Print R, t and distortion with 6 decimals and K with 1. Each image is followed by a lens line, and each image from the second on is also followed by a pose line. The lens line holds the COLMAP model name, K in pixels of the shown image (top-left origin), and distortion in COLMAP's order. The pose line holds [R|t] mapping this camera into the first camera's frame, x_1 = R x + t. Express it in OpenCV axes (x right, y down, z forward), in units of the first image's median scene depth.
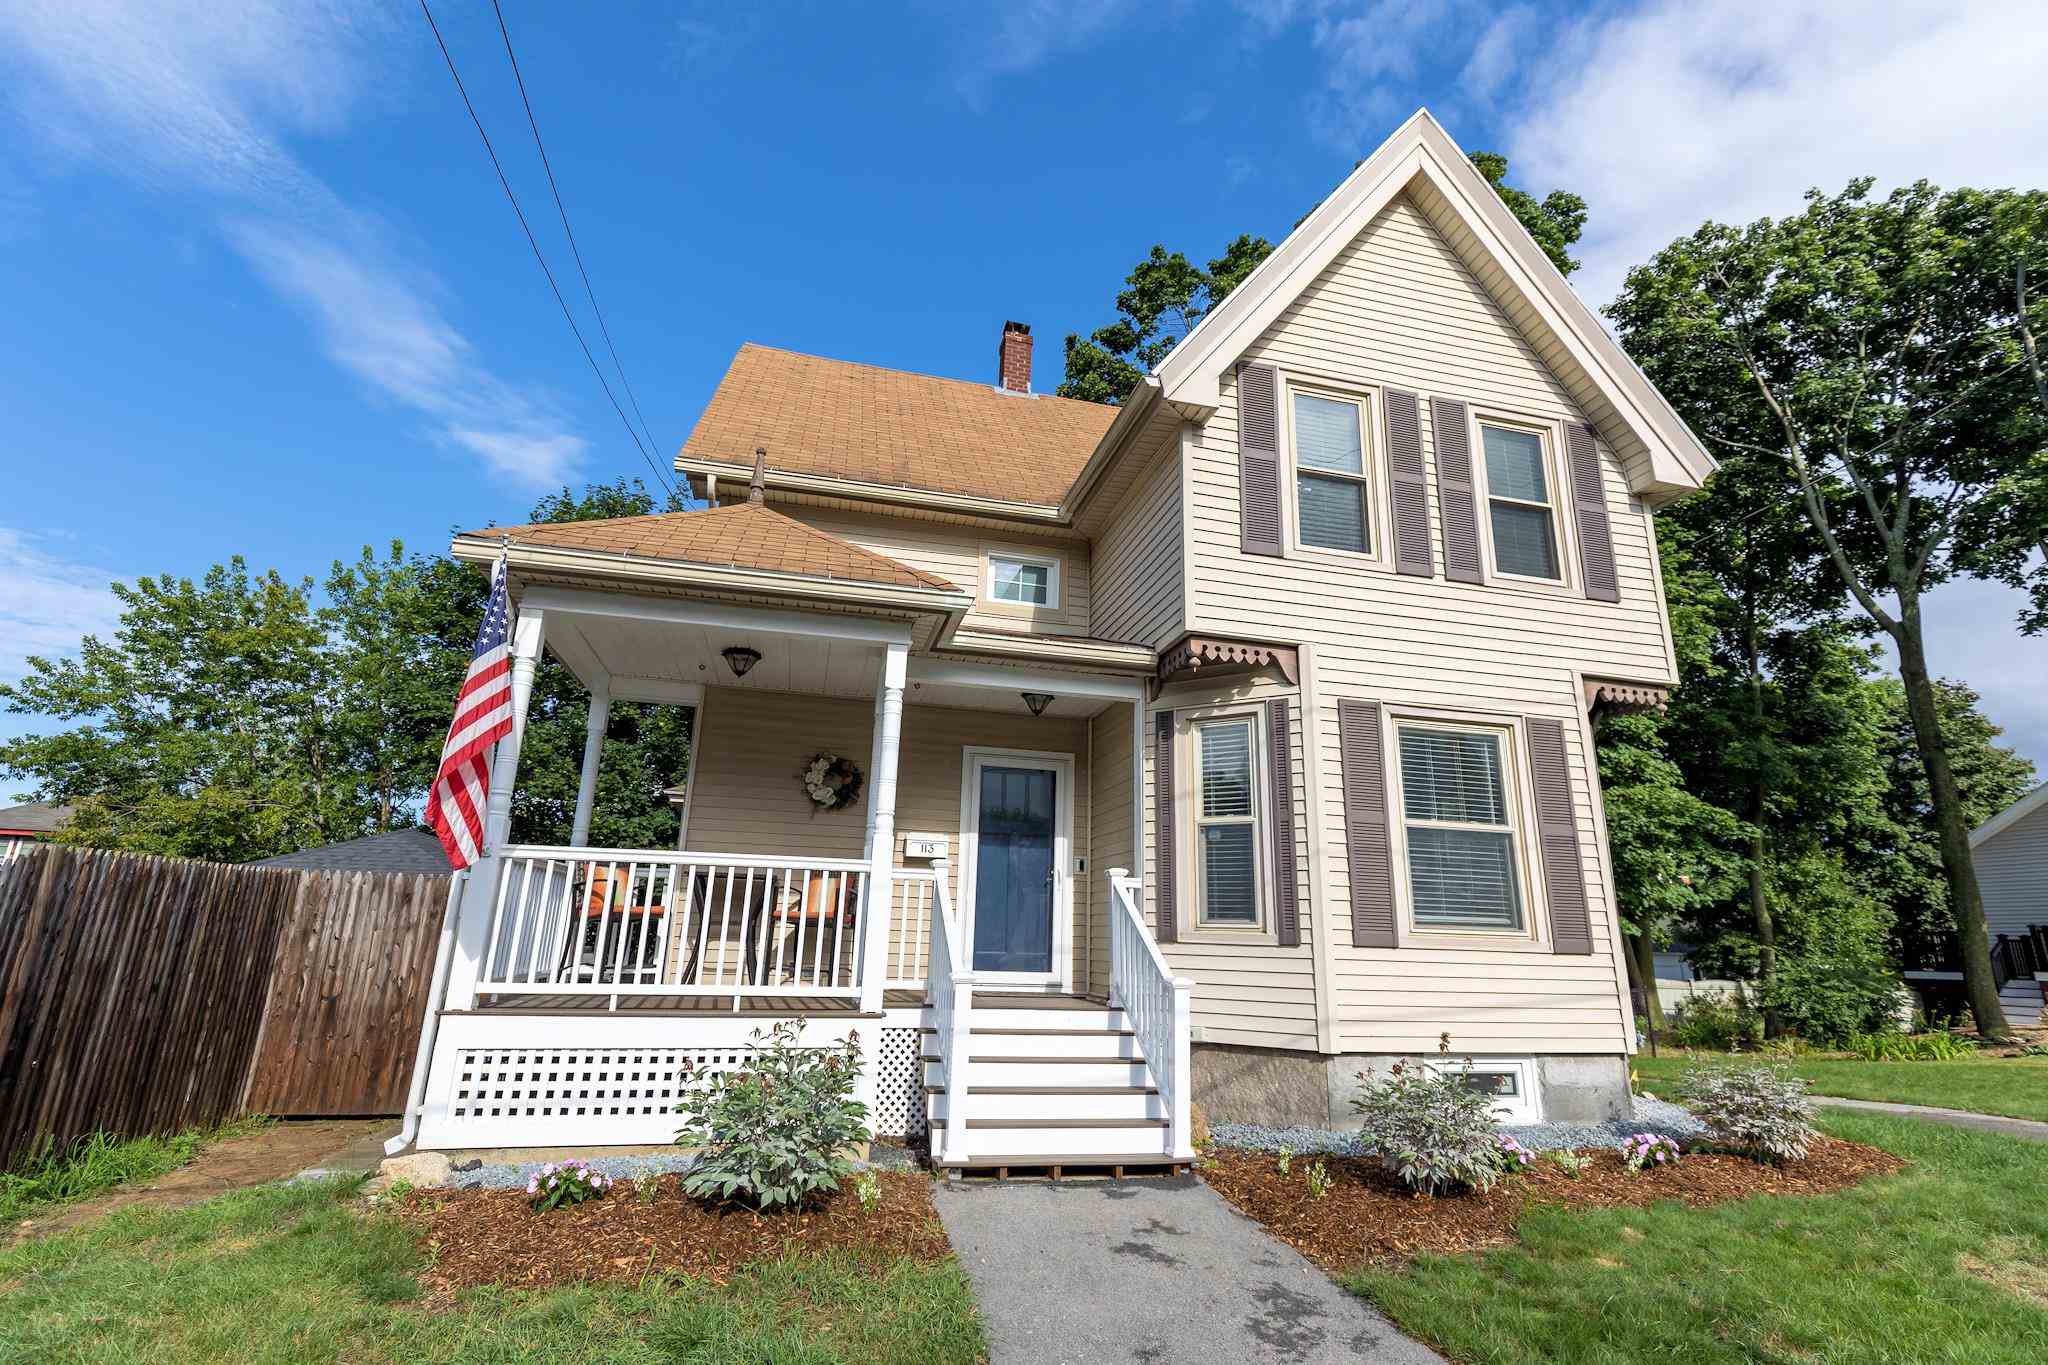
lens RADIAL K [[955.9, 0, 1028.2], [0, 955.9, 670.8], [0, 0, 1]] dist [0.004654, -0.000563]
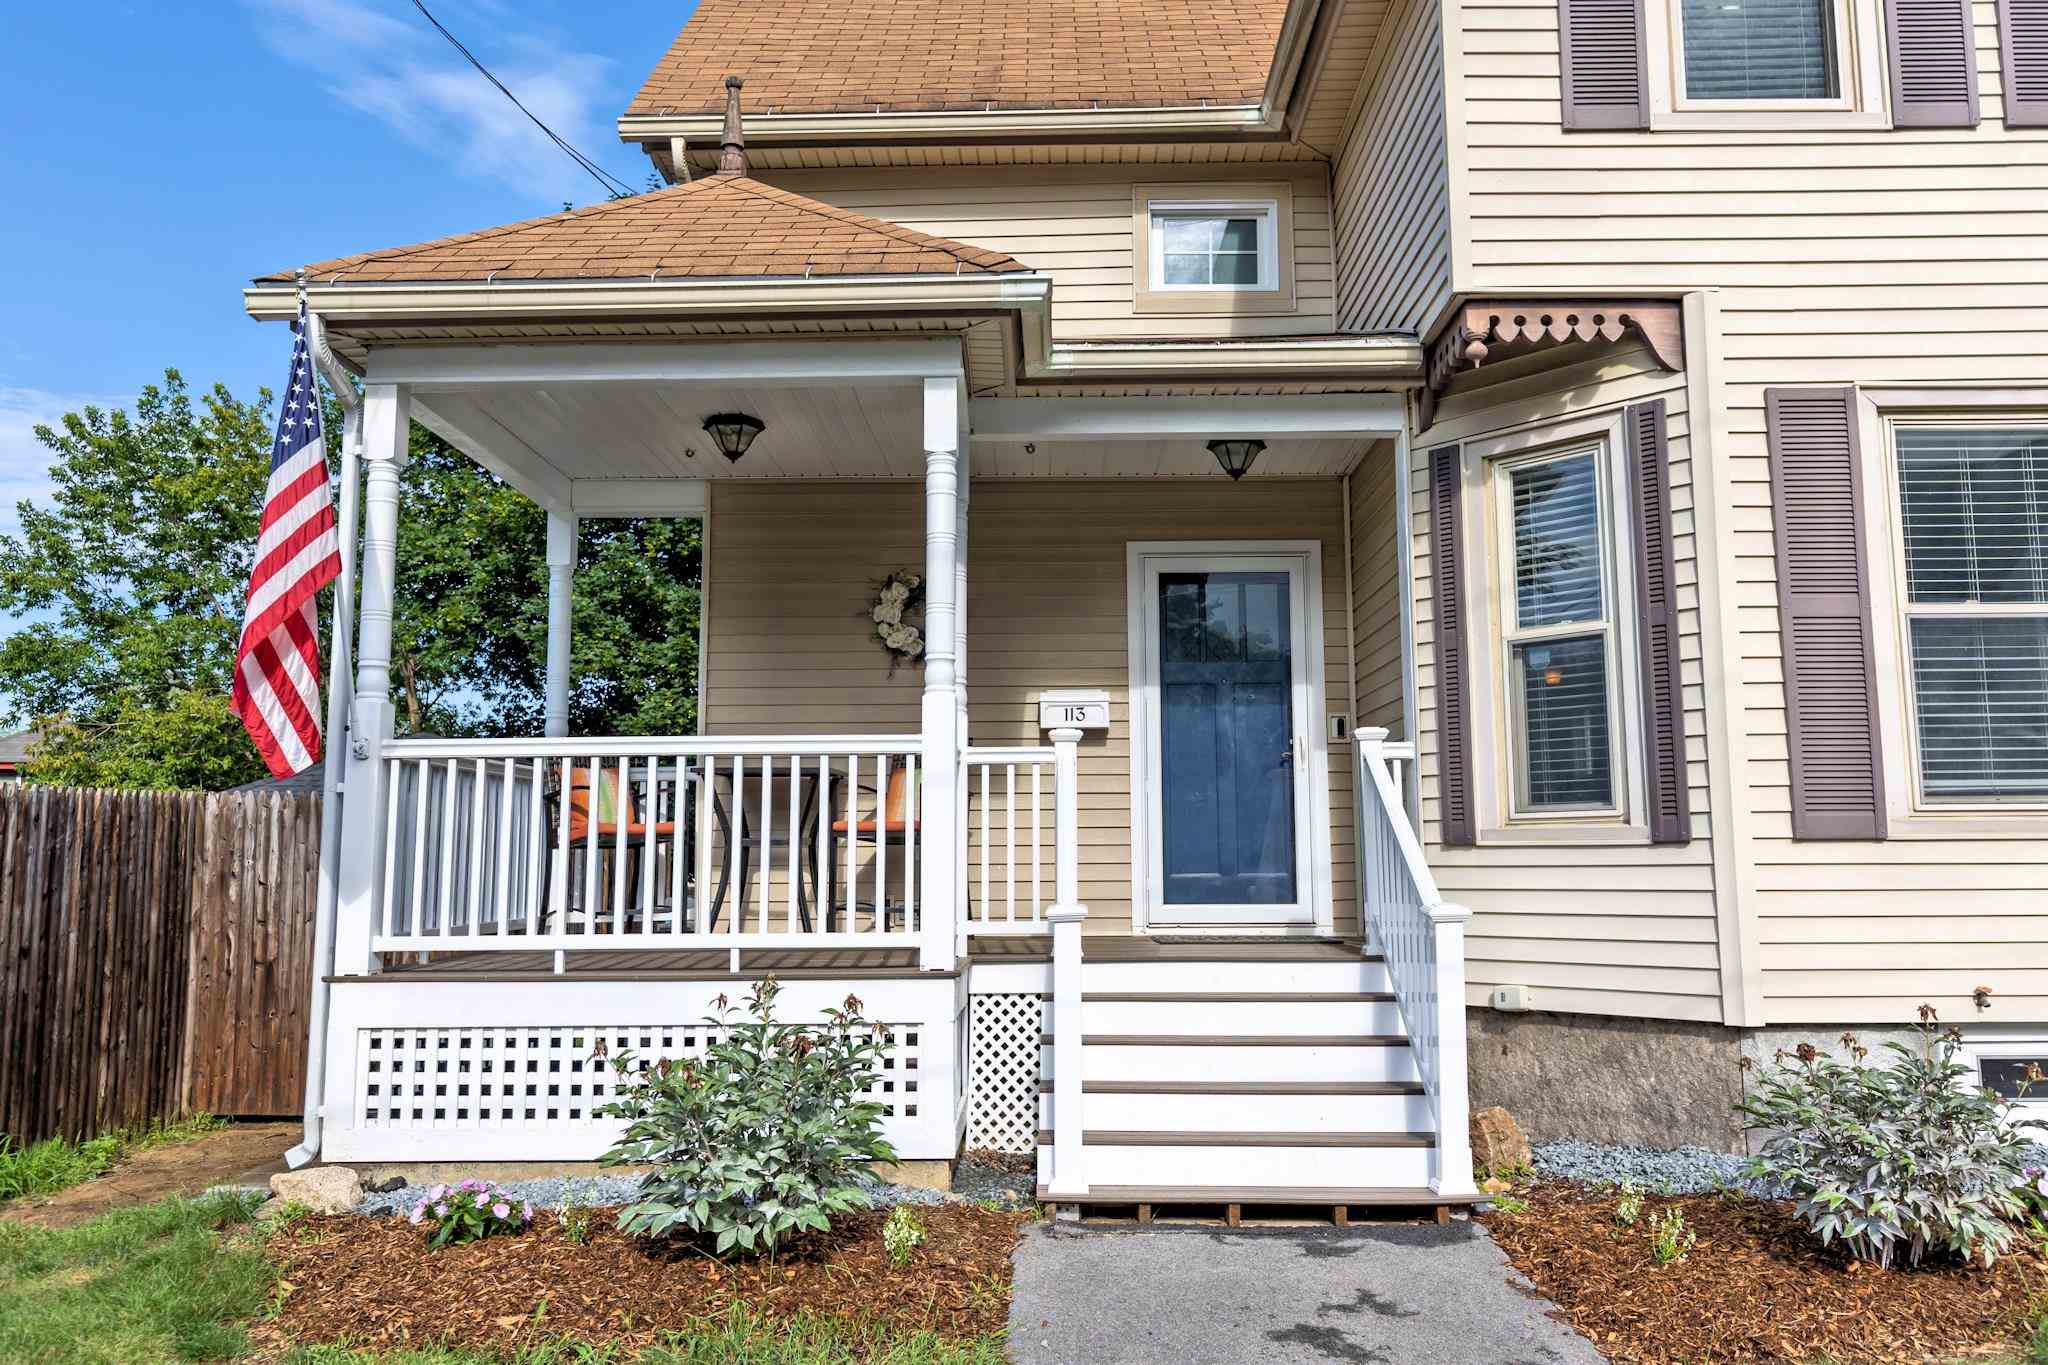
lens RADIAL K [[1538.7, 0, 1024.0], [0, 1538.7, 682.5], [0, 0, 1]] dist [-0.001195, -0.001525]
pose [[0.965629, -0.063769, -0.251981, 0.133300], [0.102076, 0.984589, 0.142001, 0.026709], [0.239043, -0.162841, 0.957257, 0.060599]]
